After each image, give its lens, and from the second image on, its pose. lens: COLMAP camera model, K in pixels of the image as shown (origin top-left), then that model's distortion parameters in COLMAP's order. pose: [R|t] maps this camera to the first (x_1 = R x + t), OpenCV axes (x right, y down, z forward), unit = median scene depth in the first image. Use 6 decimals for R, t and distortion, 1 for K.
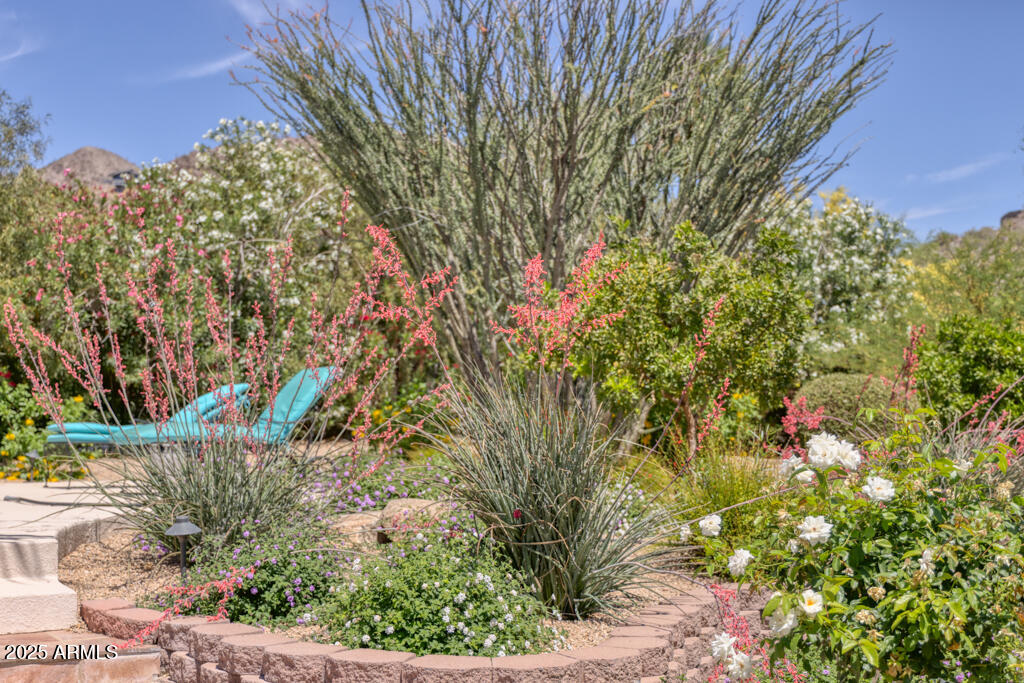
lens RADIAL K [[1386.1, 0, 512.0], [0, 1386.1, 341.5], [0, 0, 1]] dist [-0.001742, -0.054261]
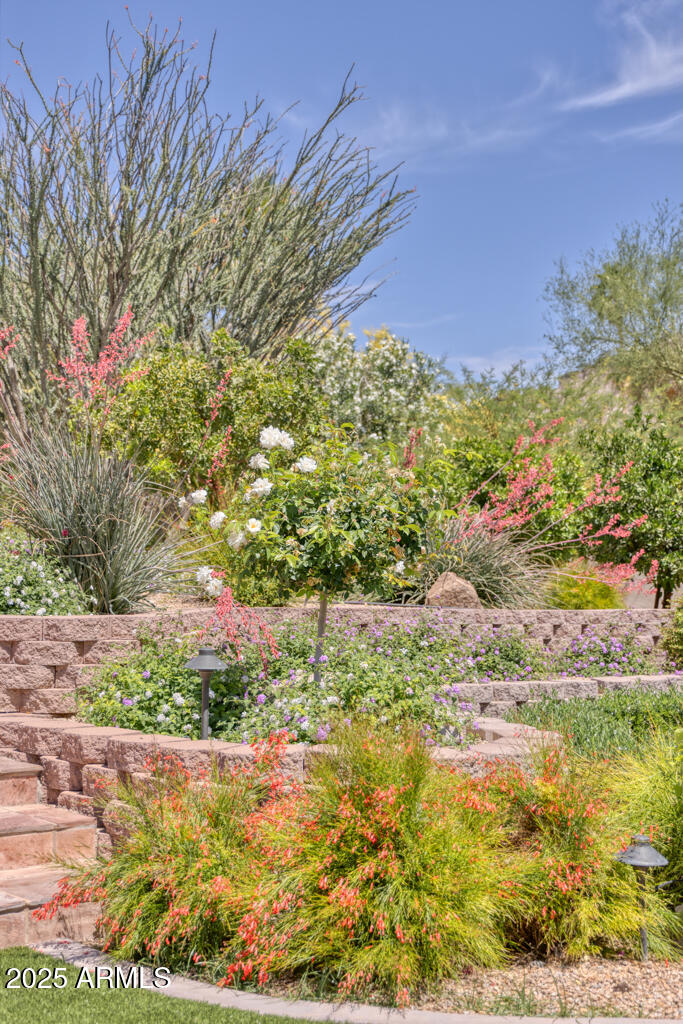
lens RADIAL K [[1386.1, 0, 341.5], [0, 1386.1, 512.0], [0, 0, 1]] dist [-0.001742, -0.054261]
pose [[0.980575, 0.025578, 0.194470, 0.001781], [-0.030122, 0.999337, 0.020443, 0.027156], [-0.193818, -0.025904, 0.980695, -0.107545]]
